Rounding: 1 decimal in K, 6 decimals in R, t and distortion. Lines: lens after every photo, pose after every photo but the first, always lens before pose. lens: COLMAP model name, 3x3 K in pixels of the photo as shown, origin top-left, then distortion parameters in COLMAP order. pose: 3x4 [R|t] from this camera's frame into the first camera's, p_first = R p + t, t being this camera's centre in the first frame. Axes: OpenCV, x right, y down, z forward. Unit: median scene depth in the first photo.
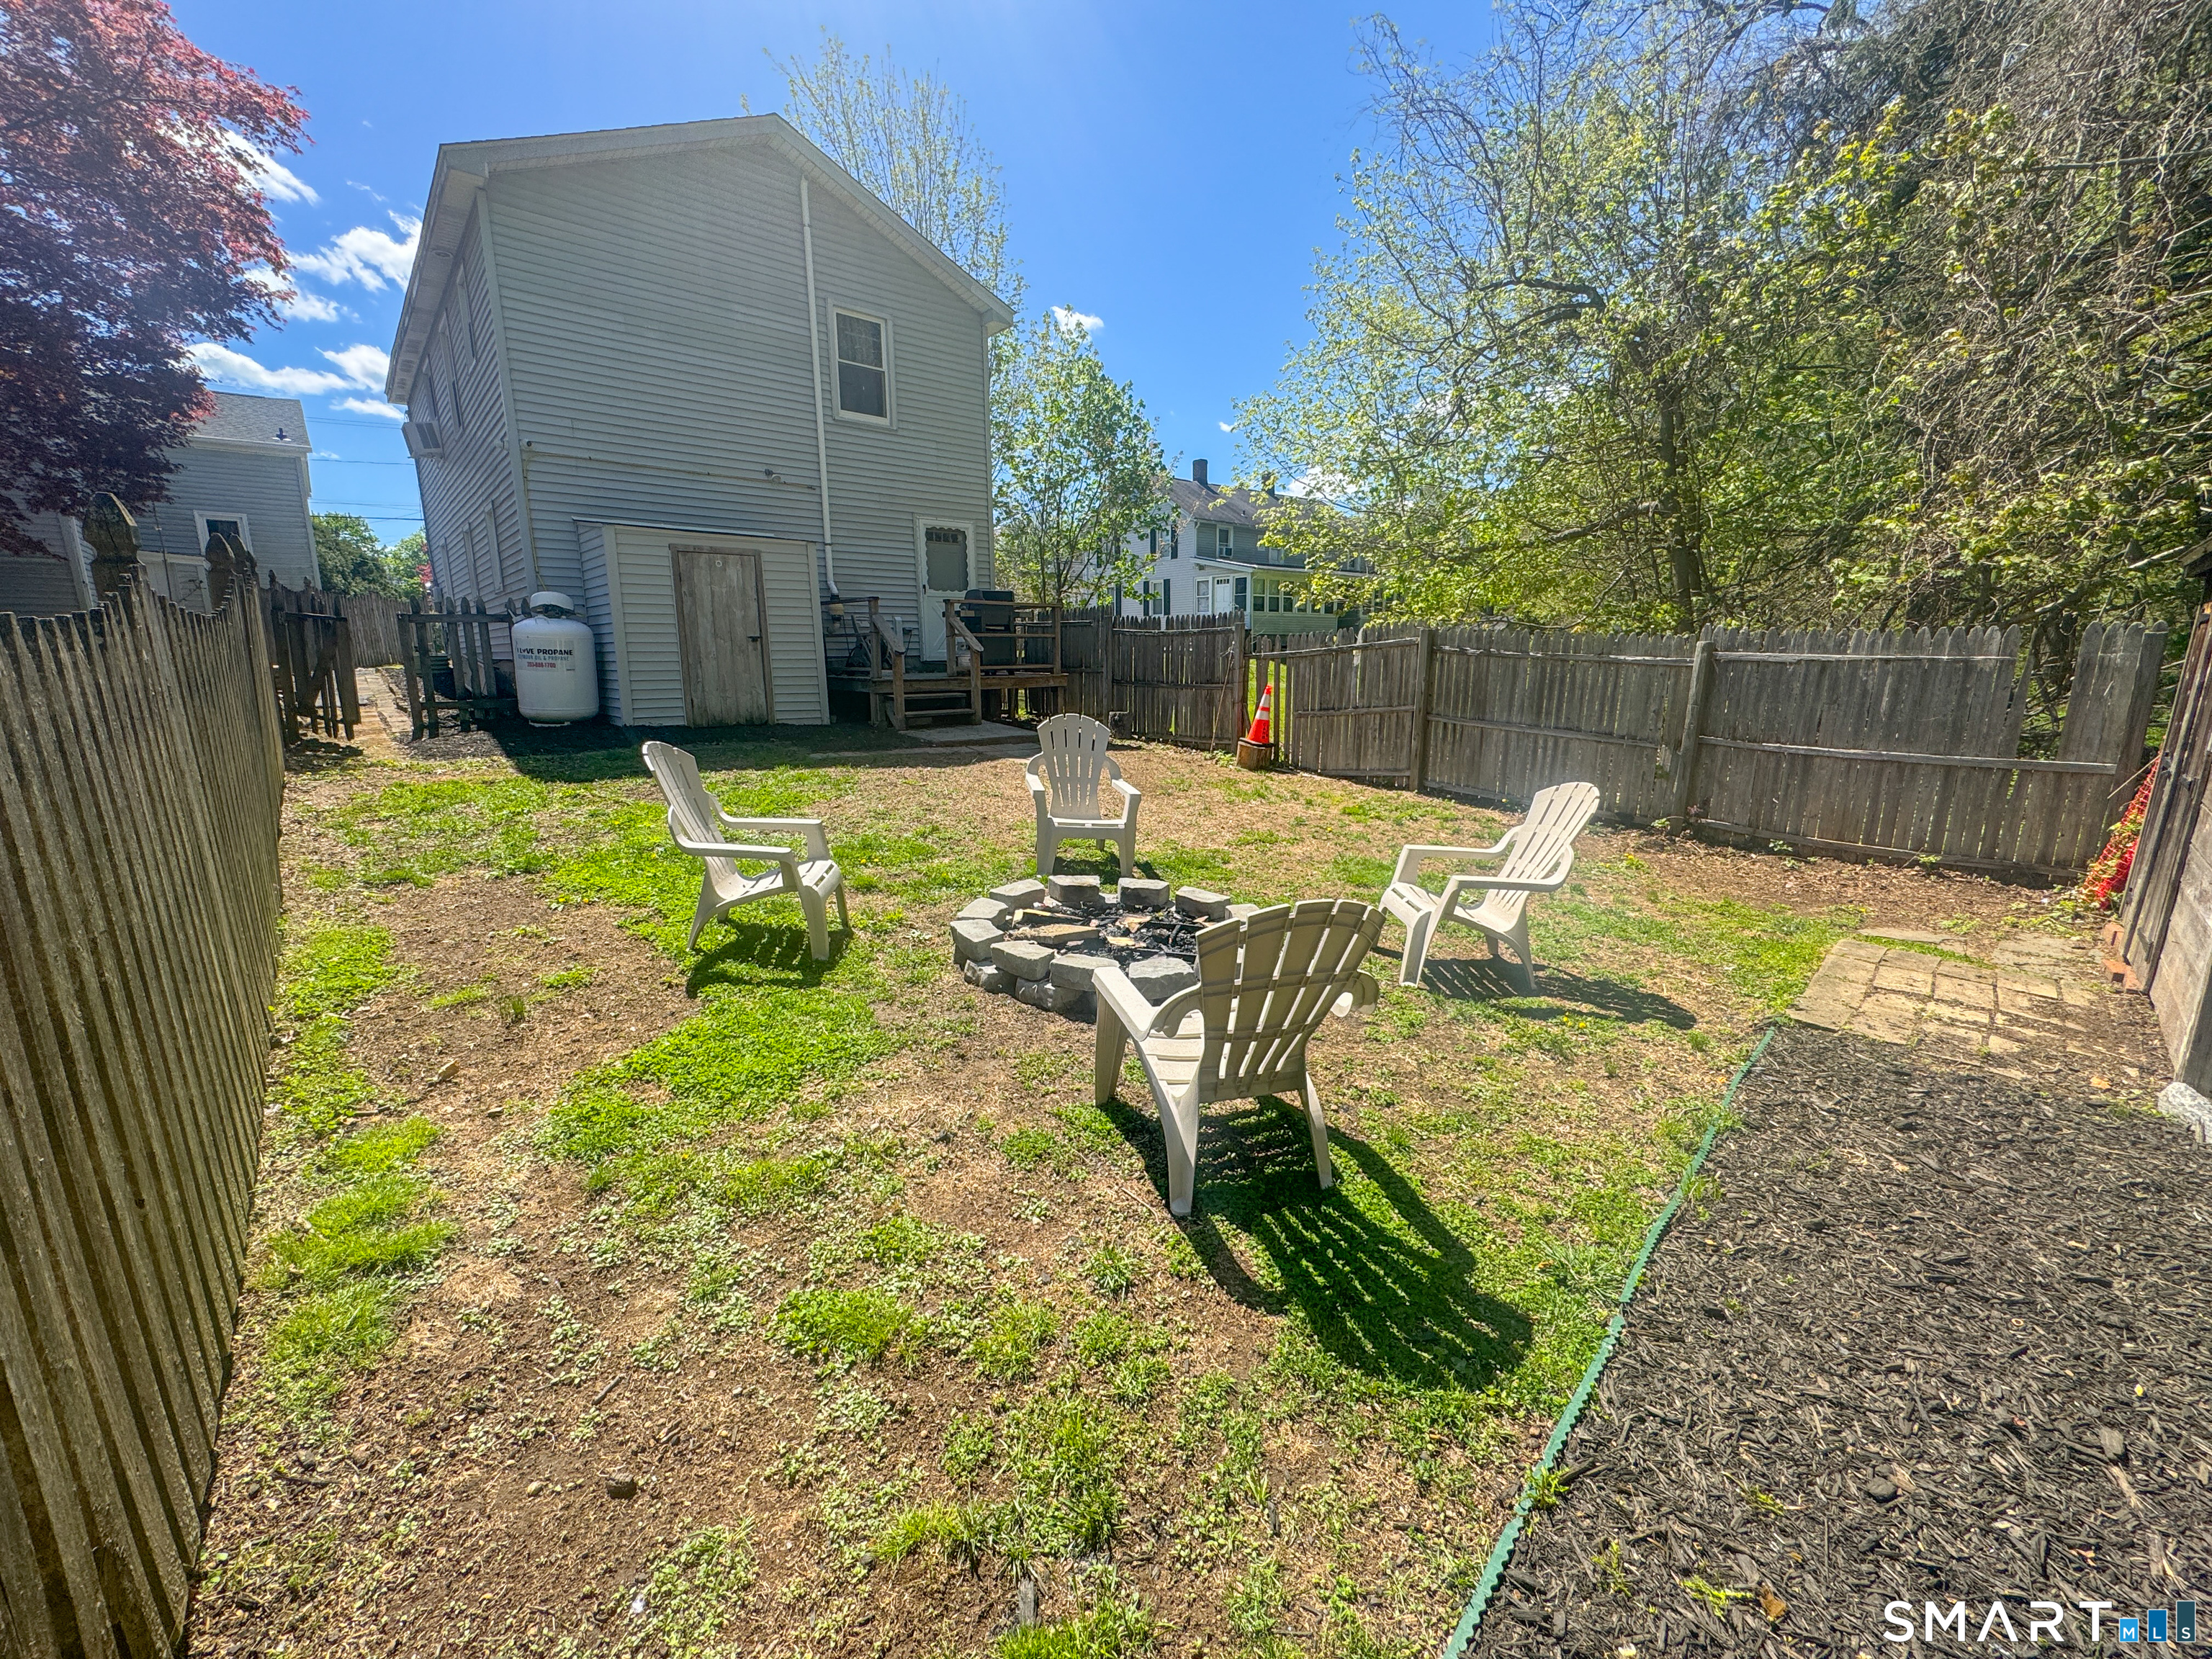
lens RADIAL K [[888.4, 0, 1111.9], [0, 888.4, 818.9], [0, 0, 1]] dist [0.000546, -0.000648]
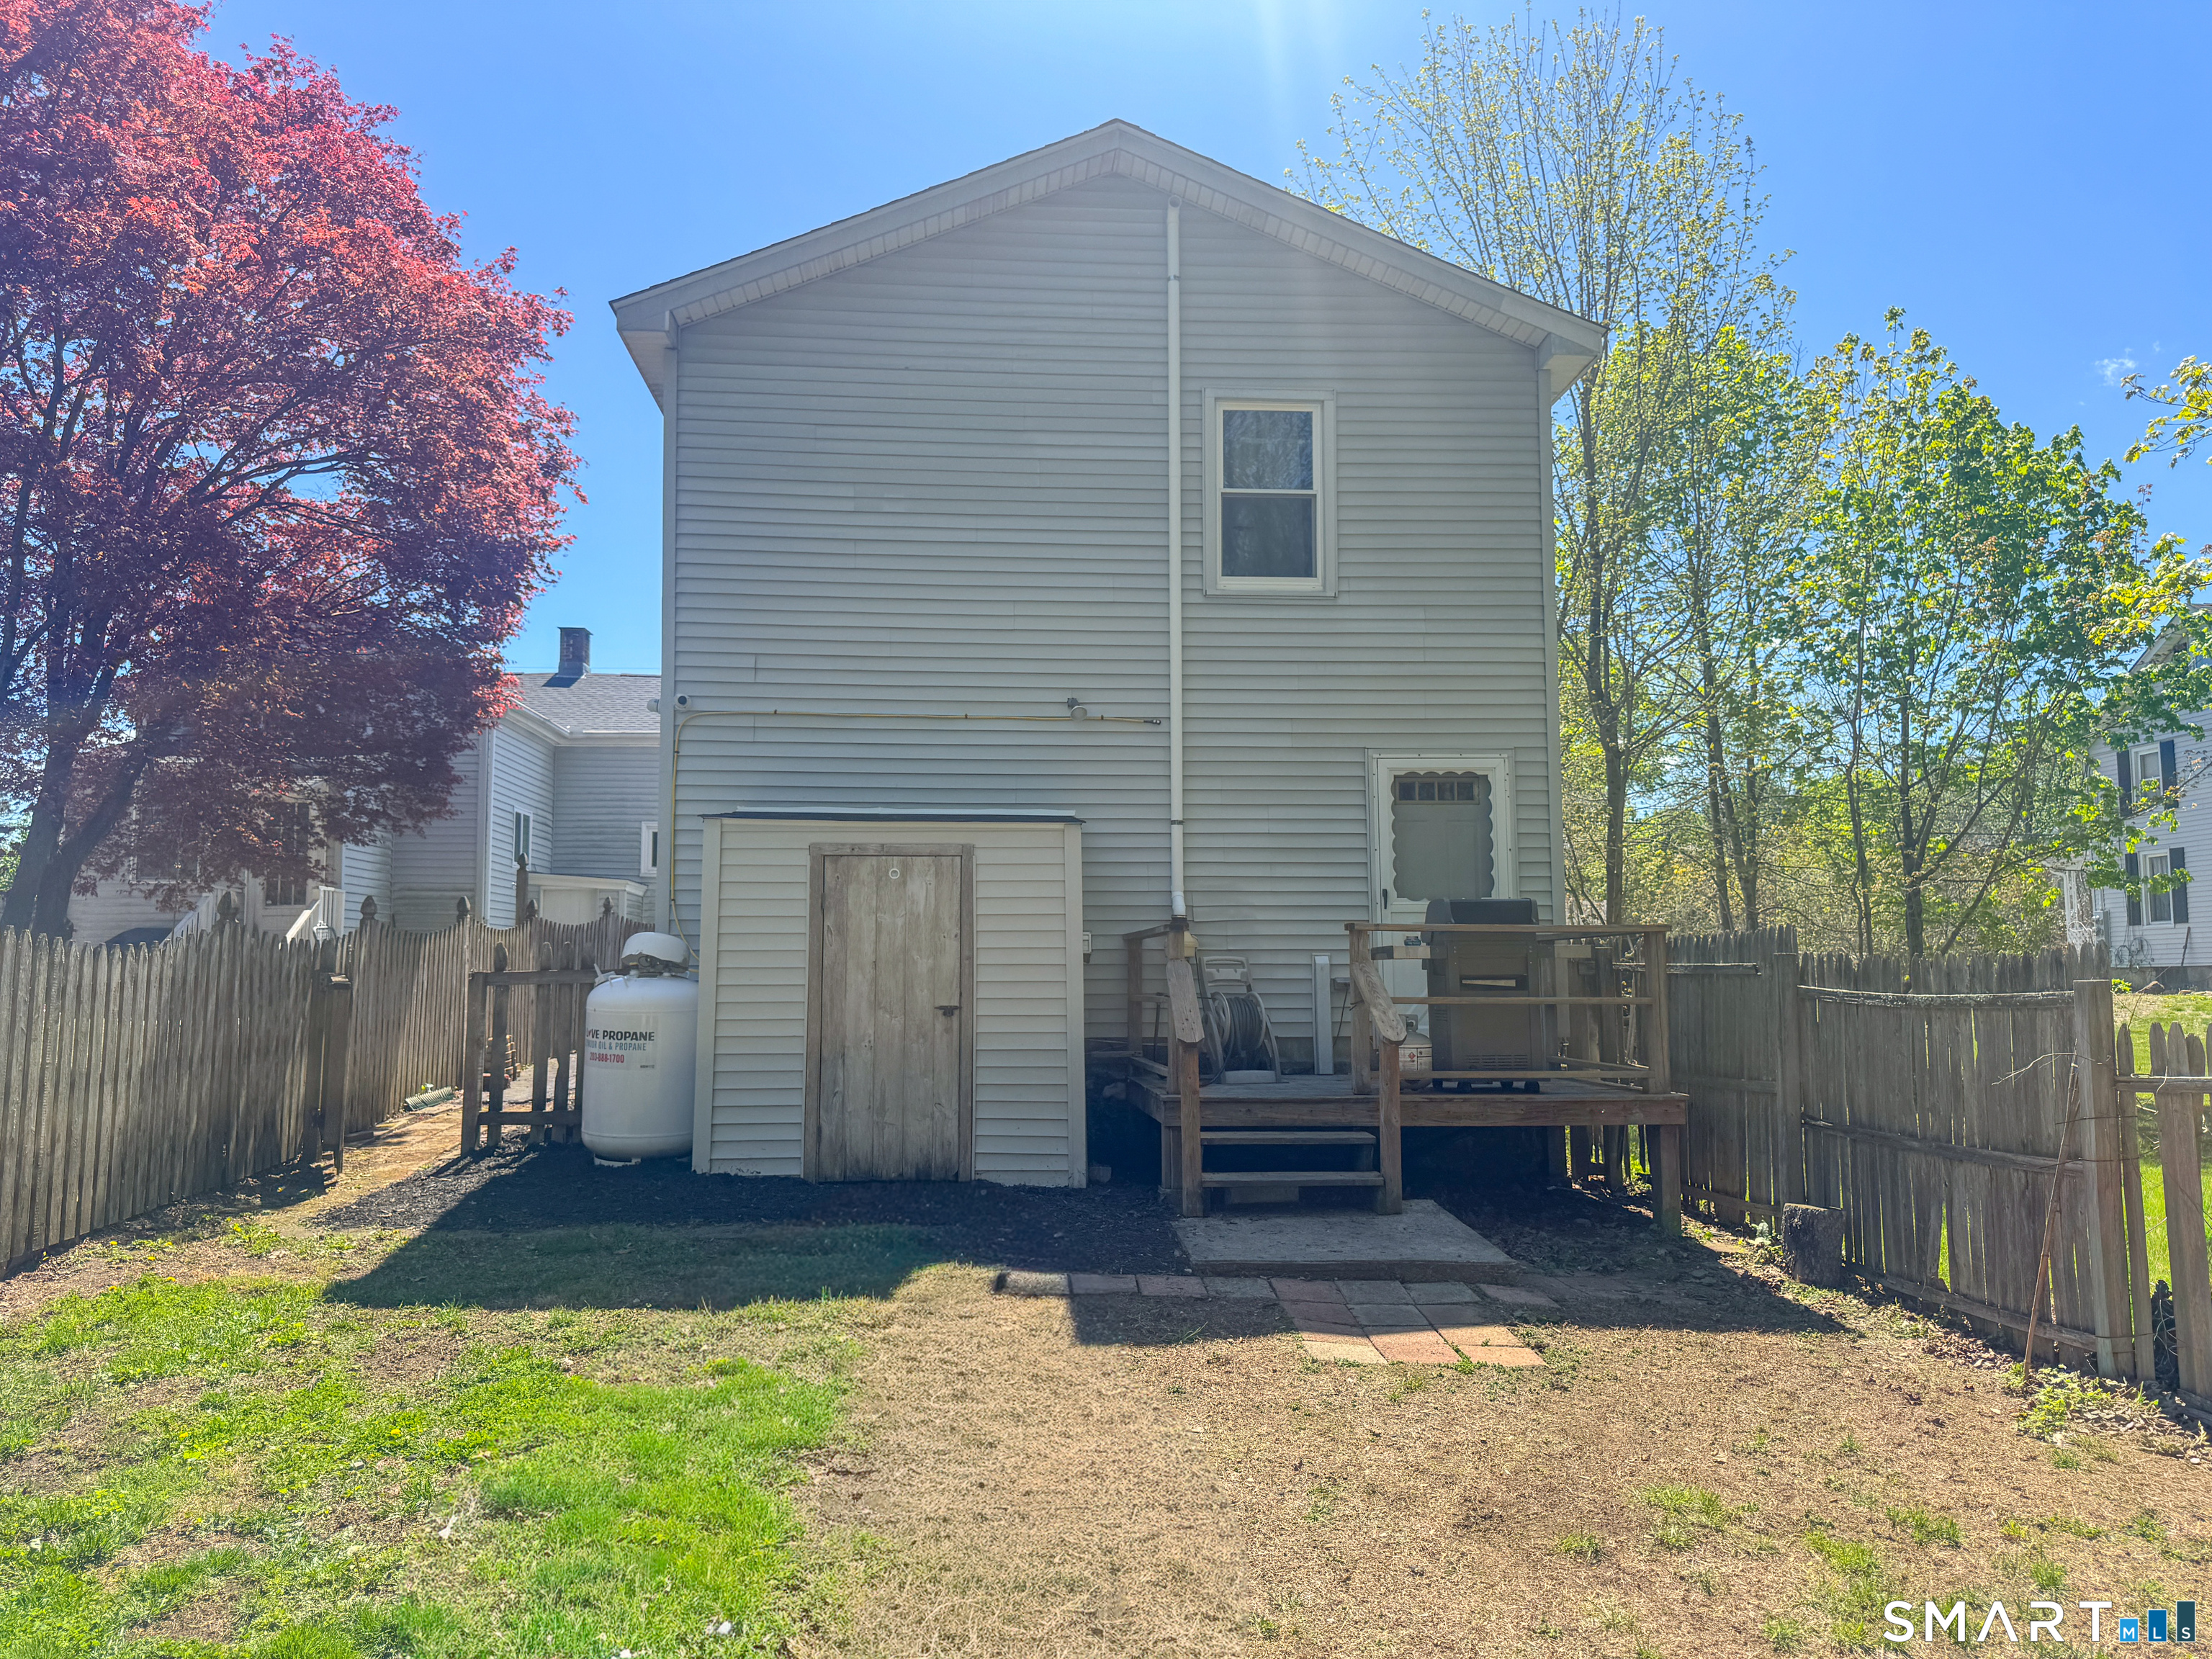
lens RADIAL K [[1558.5, 0, 1105.2], [0, 1558.5, 845.3], [0, 0, 1]] dist [0.077557, -0.098489]
pose [[0.797141, -0.050696, -0.601661, 0.202778], [-0.114239, 0.965807, -0.232735, -0.087212], [0.592887, 0.254256, 0.764093, 0.309183]]
